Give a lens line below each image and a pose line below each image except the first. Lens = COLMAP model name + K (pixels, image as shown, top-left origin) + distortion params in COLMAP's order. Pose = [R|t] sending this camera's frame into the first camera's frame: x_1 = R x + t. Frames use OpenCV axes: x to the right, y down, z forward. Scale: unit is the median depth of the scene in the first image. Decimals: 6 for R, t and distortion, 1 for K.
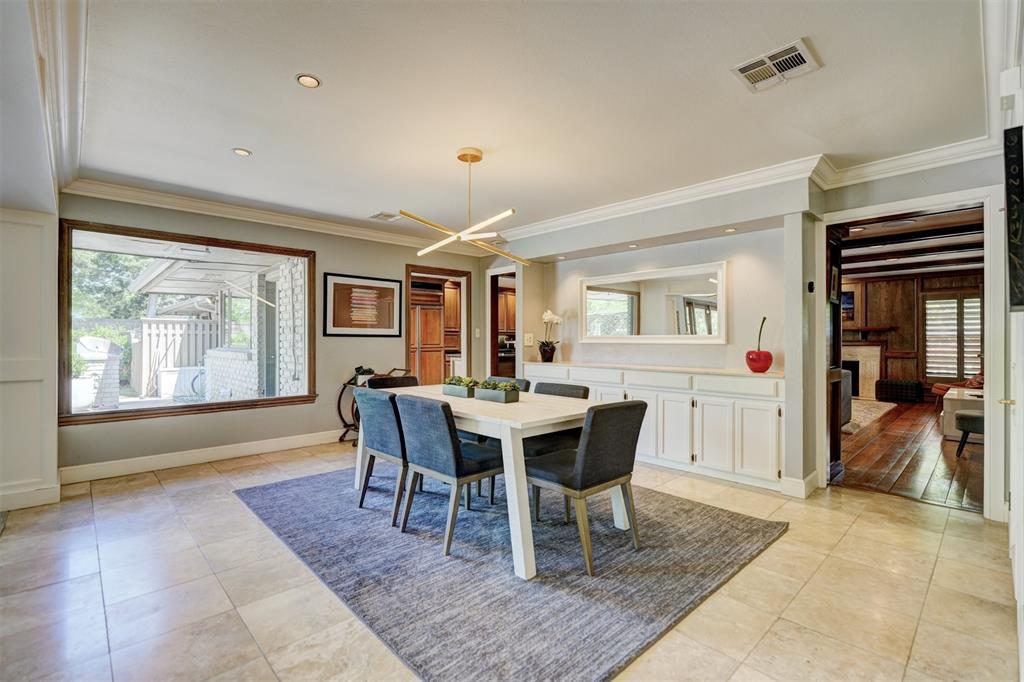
lens RADIAL K [[455.7, 0, 514.5], [0, 455.7, 337.7], [0, 0, 1]] dist [-0.000822, -0.000160]
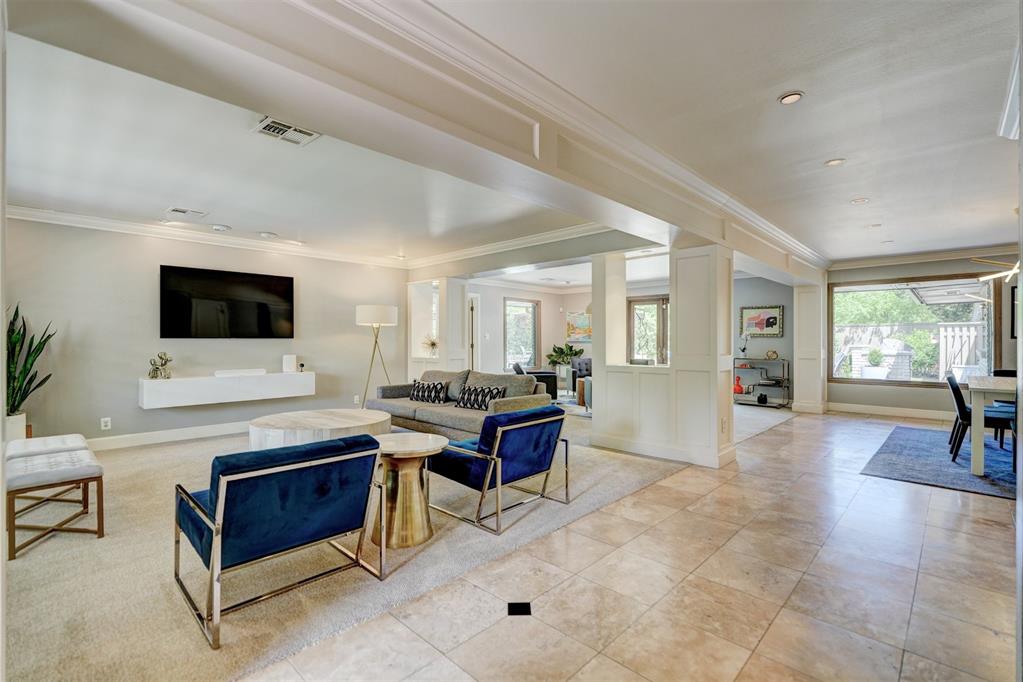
lens RADIAL K [[455.2, 0, 514.0], [0, 455.2, 337.7], [0, 0, 1]] dist [-0.000822, -0.000160]
pose [[0.027998, -0.004881, -0.999596, 0.891040], [0.004703, 0.999978, -0.004752, -0.007198], [0.999597, -0.004568, 0.028021, -0.425849]]
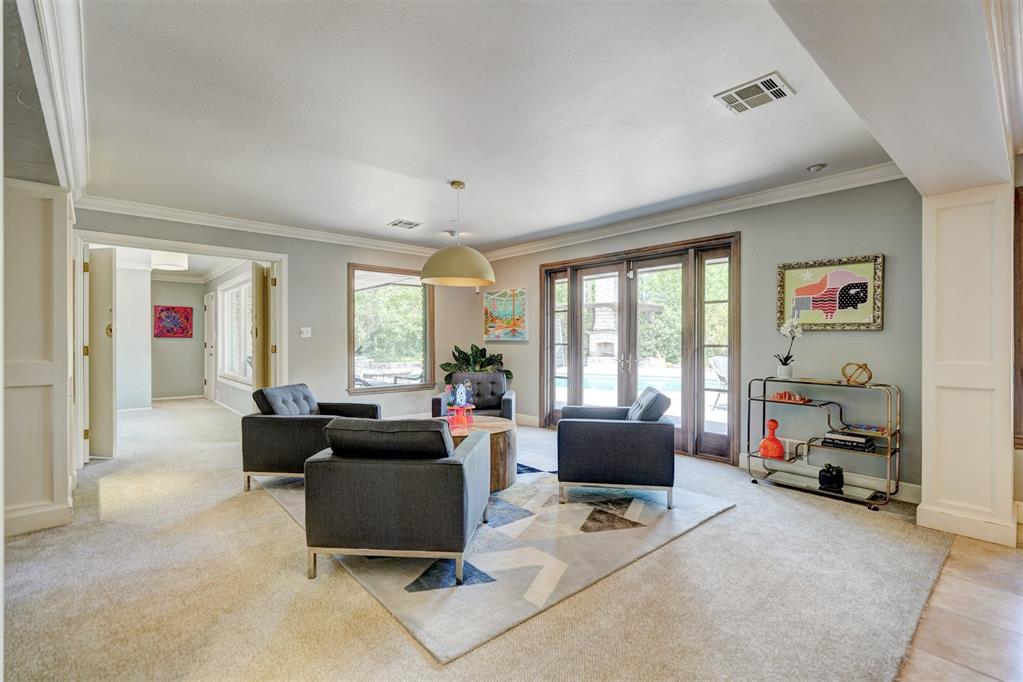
lens RADIAL K [[466.3, 0, 511.5], [0, 466.3, 341.0], [0, 0, 1]] dist [-0.000454, -0.000124]
pose [[-0.042909, 0.004204, -0.999070, -0.123494], [0.005915, 0.999975, 0.003954, -0.002308], [0.999061, -0.005740, -0.042932, 0.129052]]
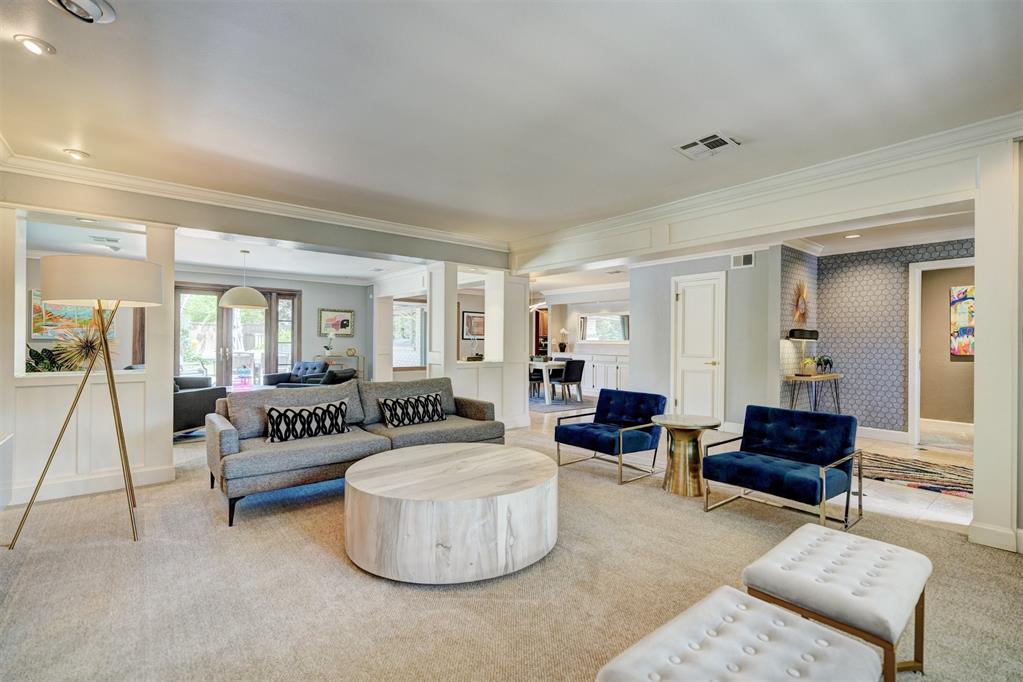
lens RADIAL K [[455.2, 0, 514.0], [0, 455.2, 337.7], [0, 0, 1]] dist [-0.000822, -0.000160]
pose [[0.997110, 0.008479, -0.075502, 0.007696], [-0.008464, 0.999964, 0.000509, -0.017528], [0.075504, 0.000131, 0.997146, -1.451916]]
